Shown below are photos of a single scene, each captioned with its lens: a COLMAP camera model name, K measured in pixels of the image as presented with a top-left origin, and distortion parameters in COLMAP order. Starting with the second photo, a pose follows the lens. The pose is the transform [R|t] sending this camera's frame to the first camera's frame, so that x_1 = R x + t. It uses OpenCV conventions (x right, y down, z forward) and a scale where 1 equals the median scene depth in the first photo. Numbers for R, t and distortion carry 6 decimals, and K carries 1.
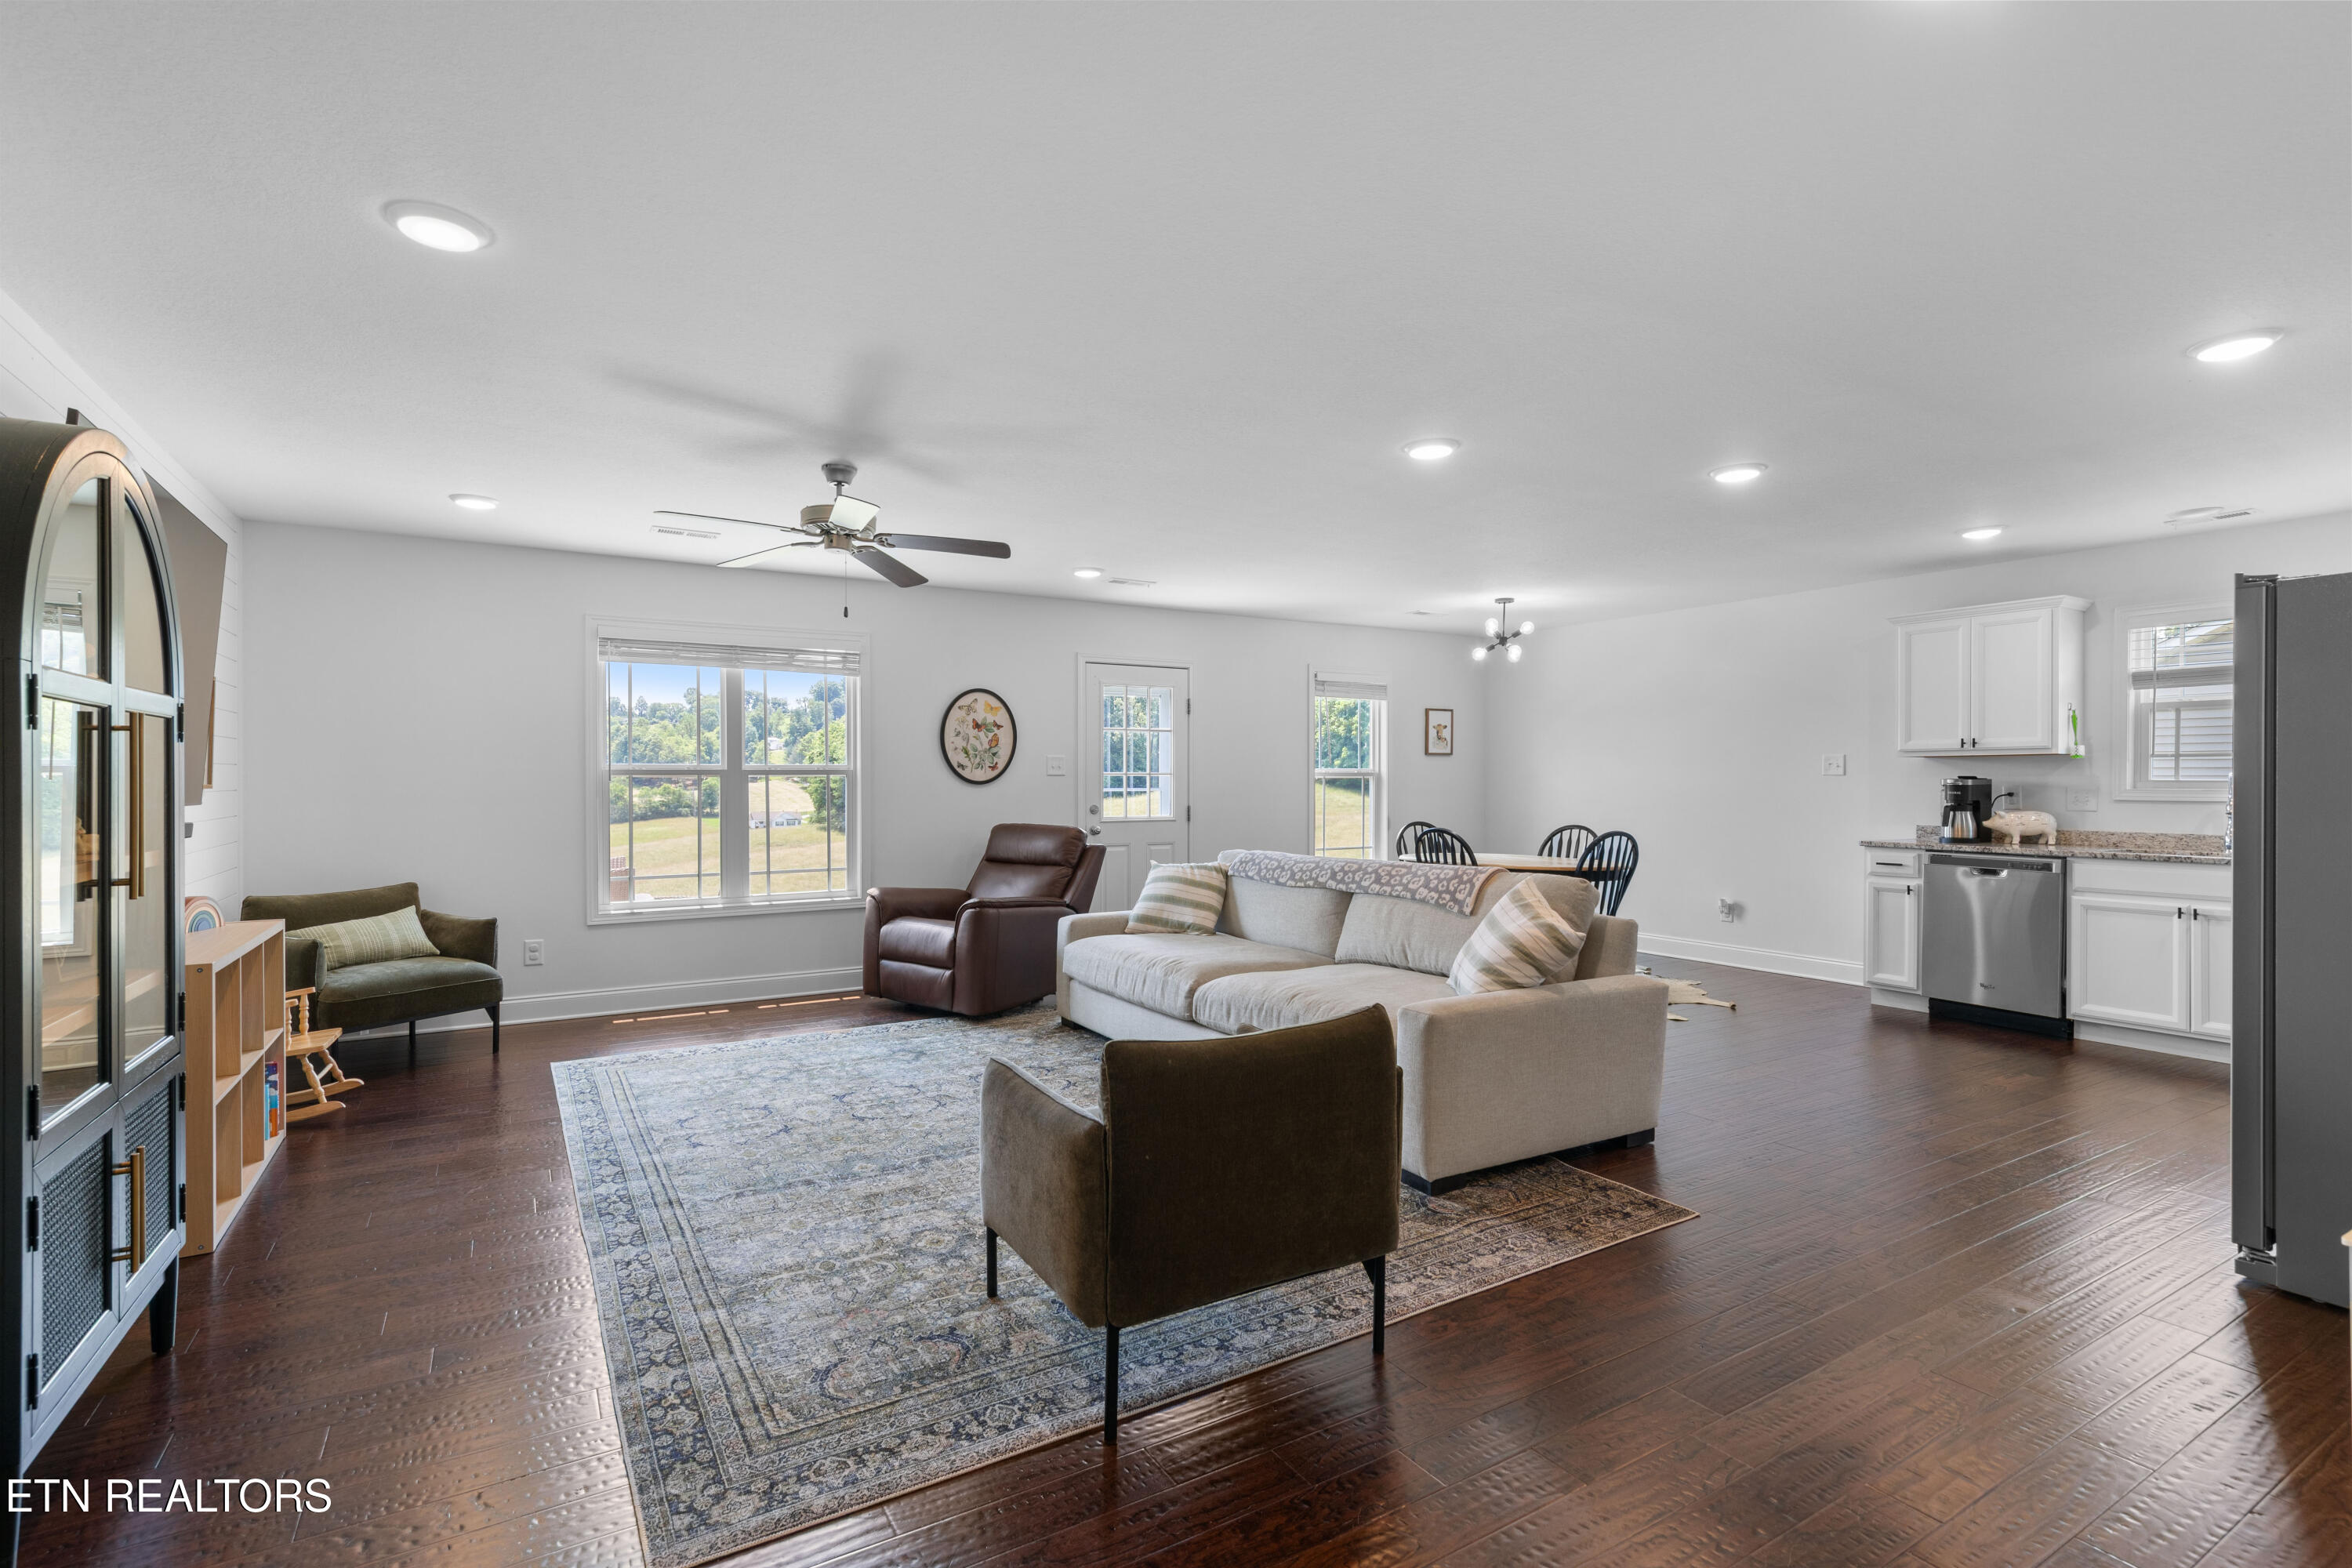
lens RADIAL K [[1077.7, 0, 1176.0], [0, 1077.7, 784.0], [0, 0, 1]] dist [0.002648, -0.000386]
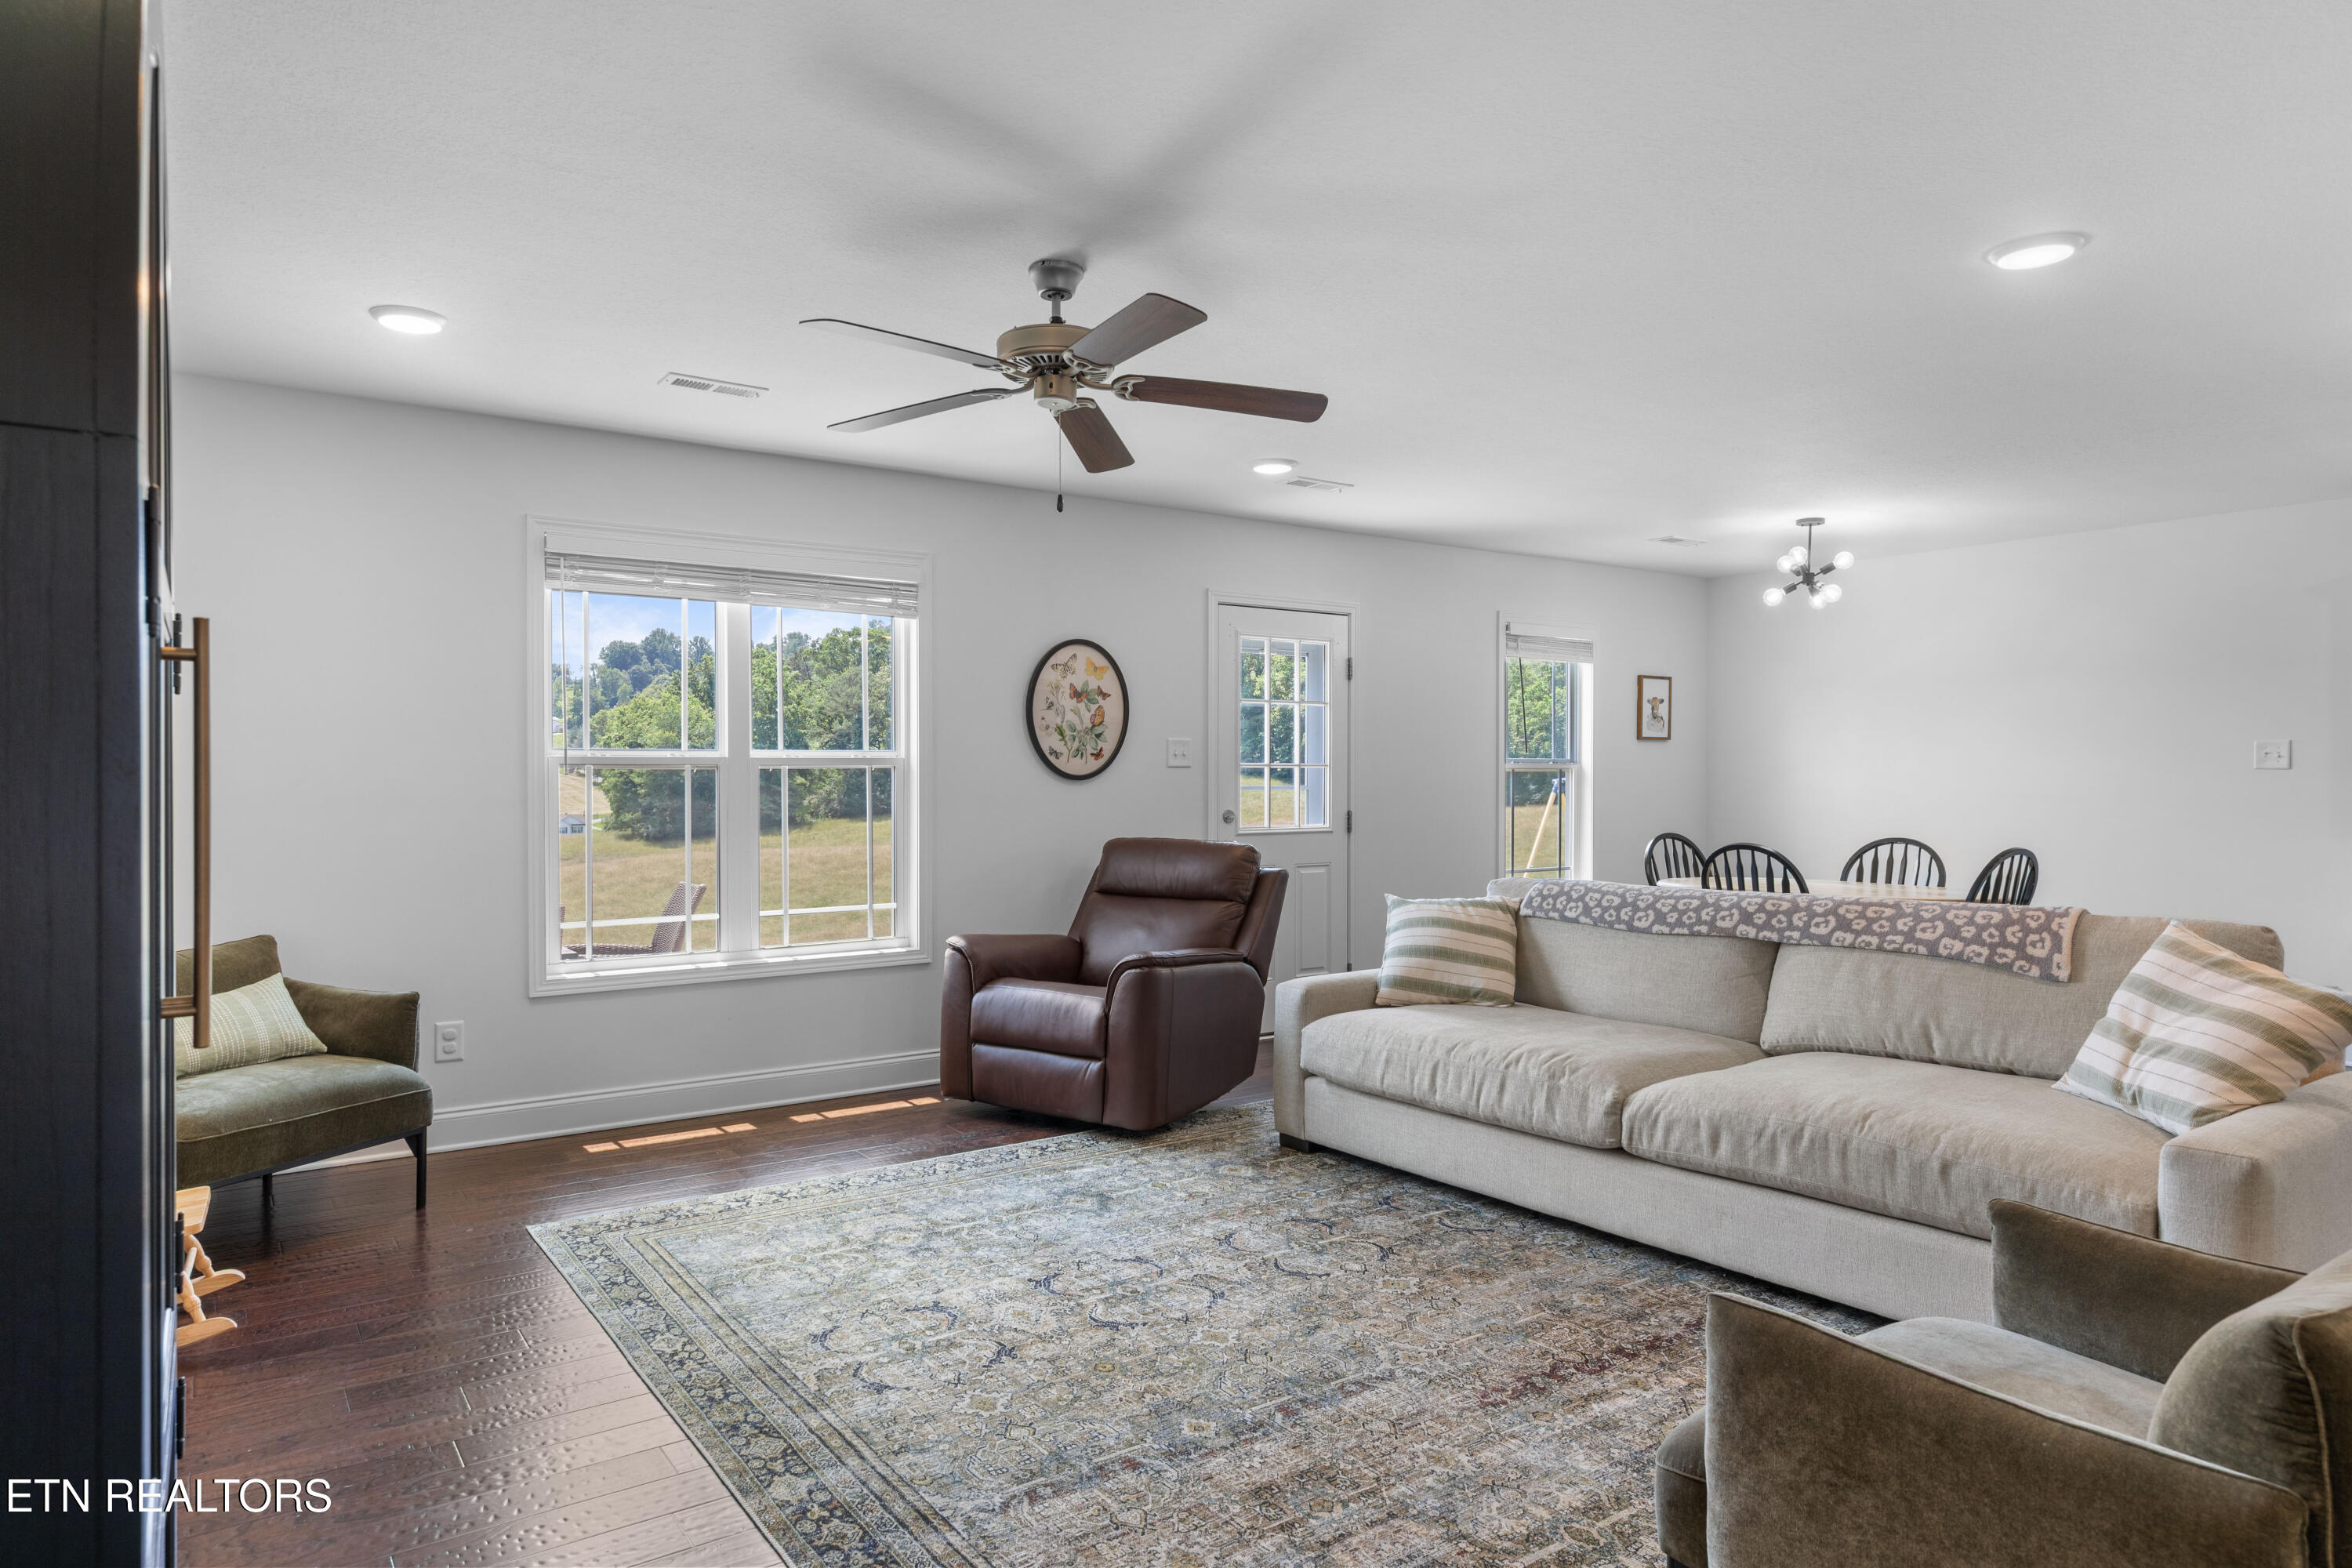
lens RADIAL K [[1385.6, 0, 1176.0], [0, 1385.6, 784.0], [0, 0, 1]] dist [-0.003164, 0.000303]
pose [[0.997933, 0.001052, 0.064257, -0.214778], [-0.001282, 0.999993, 0.003547, -0.000382], [-0.064253, -0.003622, 0.997927, 0.149000]]
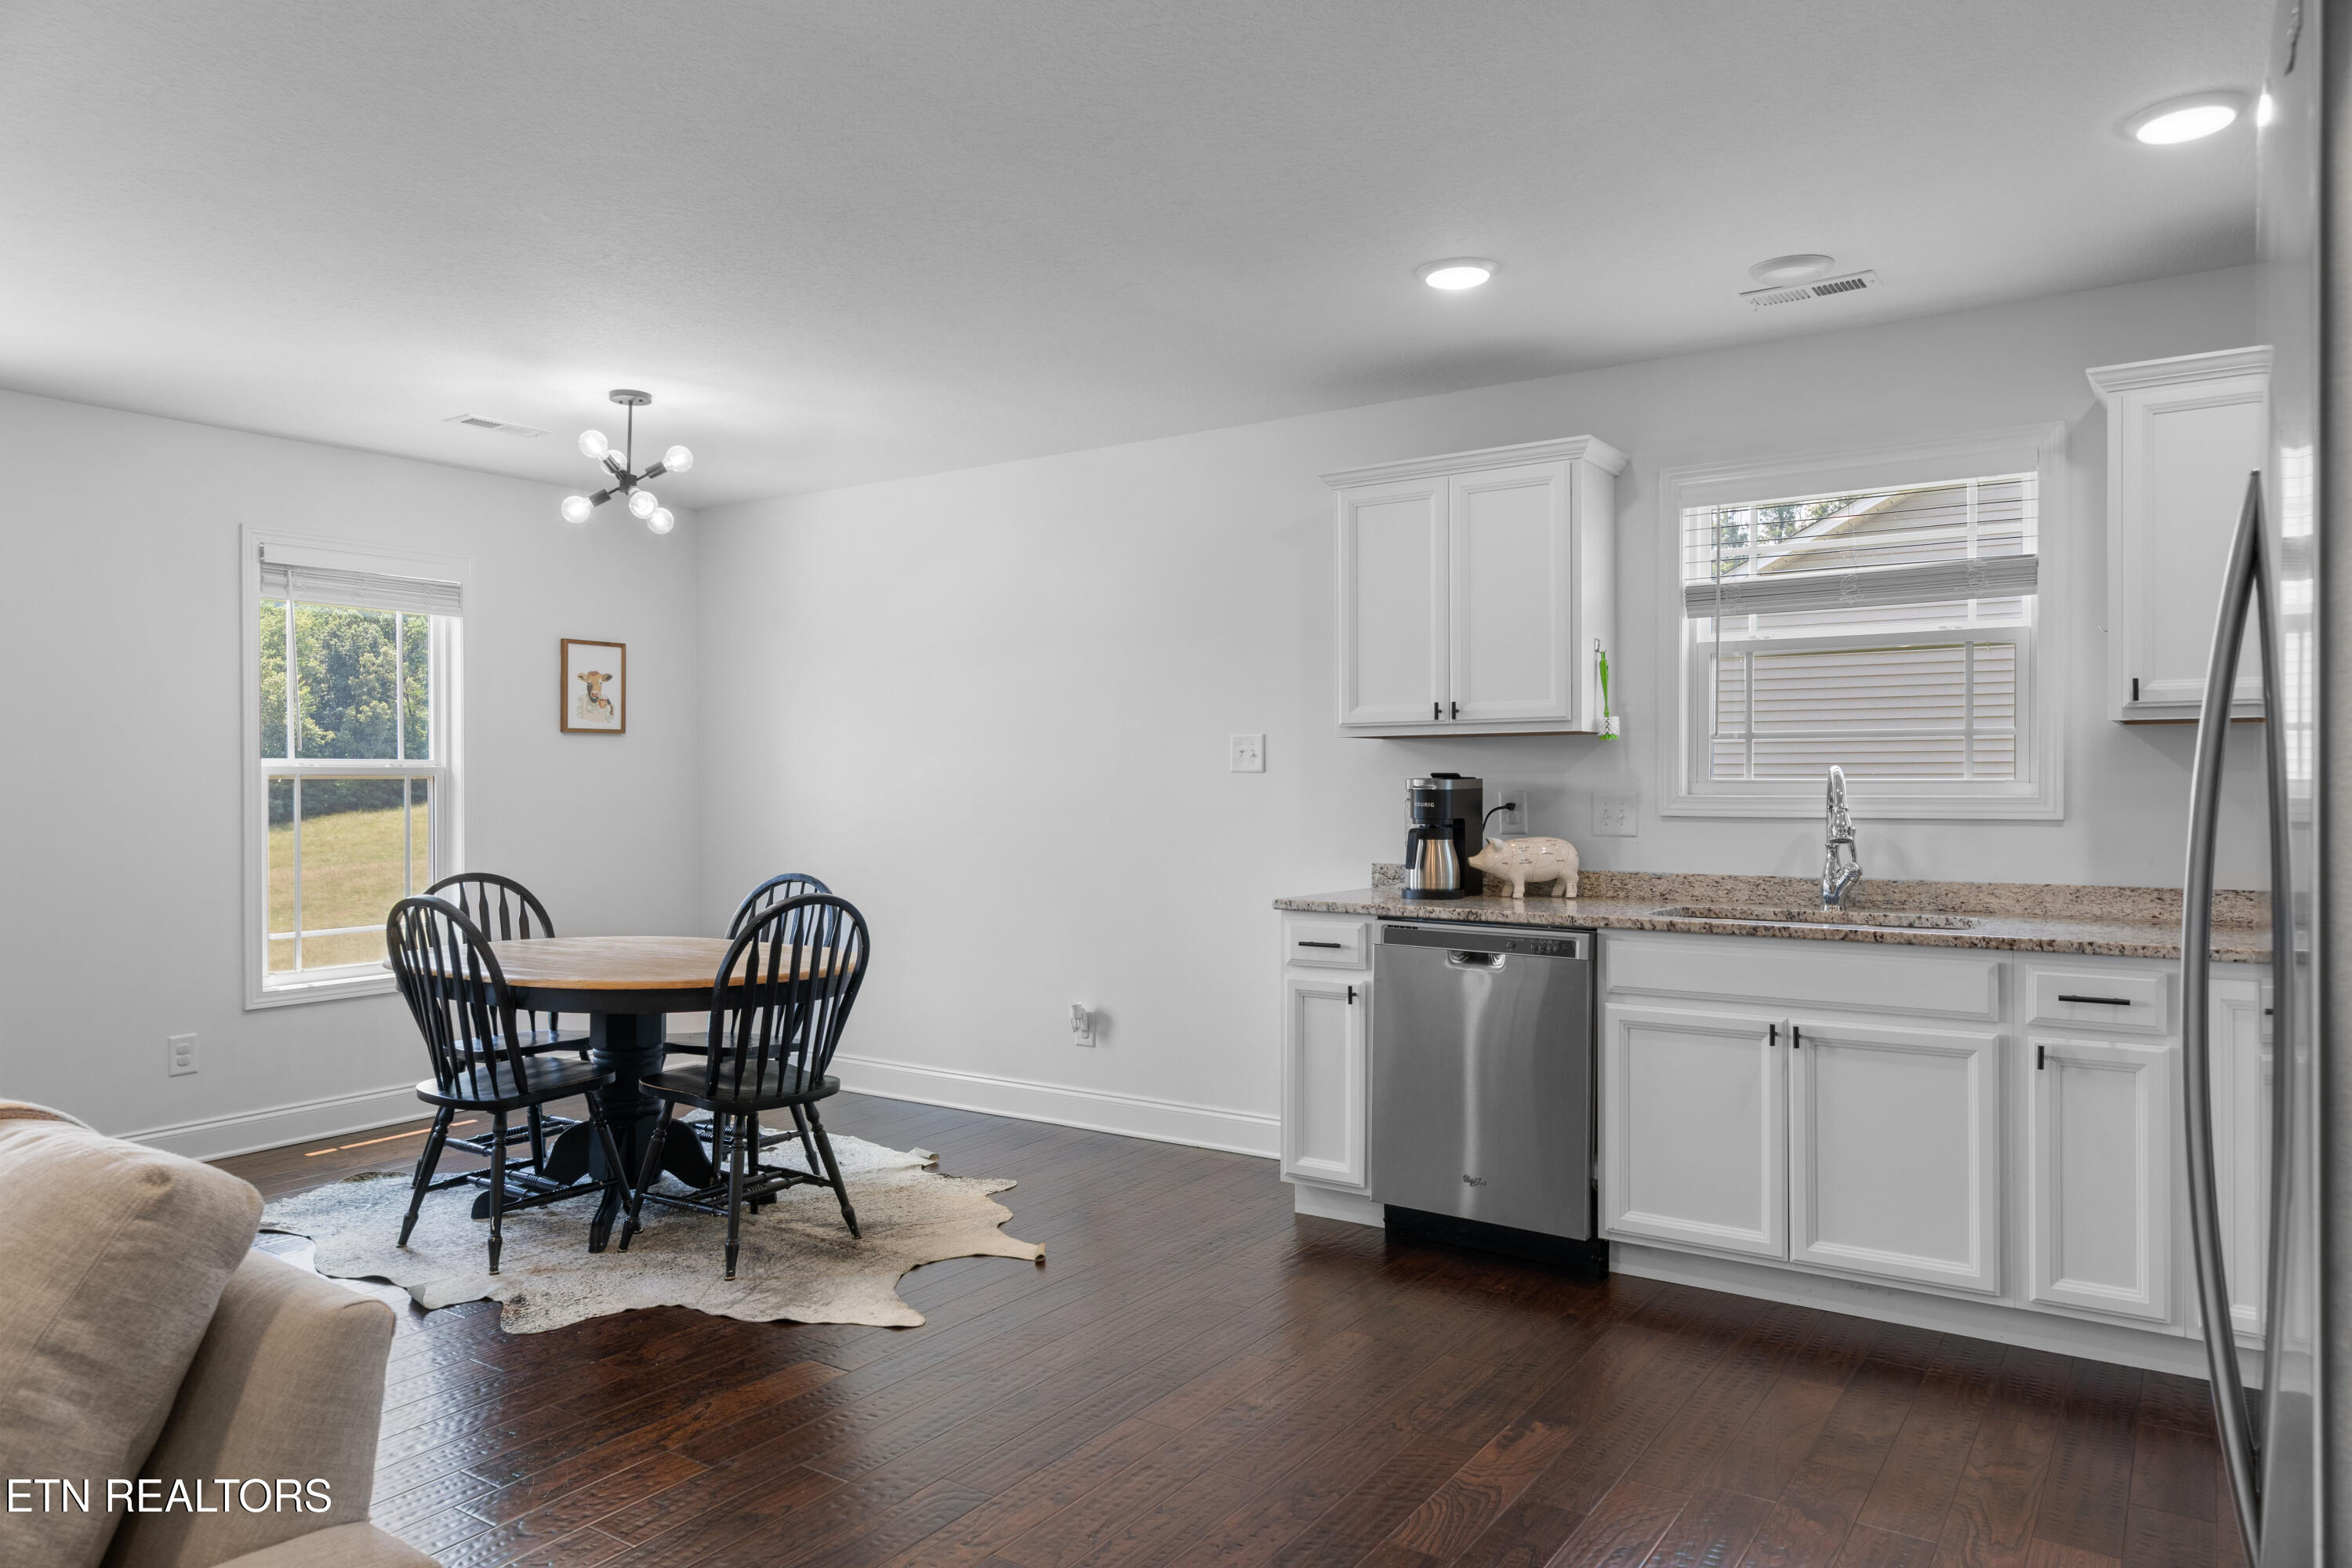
lens RADIAL K [[1508.3, 0, 1176.0], [0, 1508.3, 784.0], [0, 0, 1]] dist [0.003074, 0.000126]
pose [[0.906642, -0.002889, 0.421891, 0.306393], [0.003955, 0.999991, -0.001650, -0.001231], [-0.421882, 0.003164, 0.906645, 0.390384]]
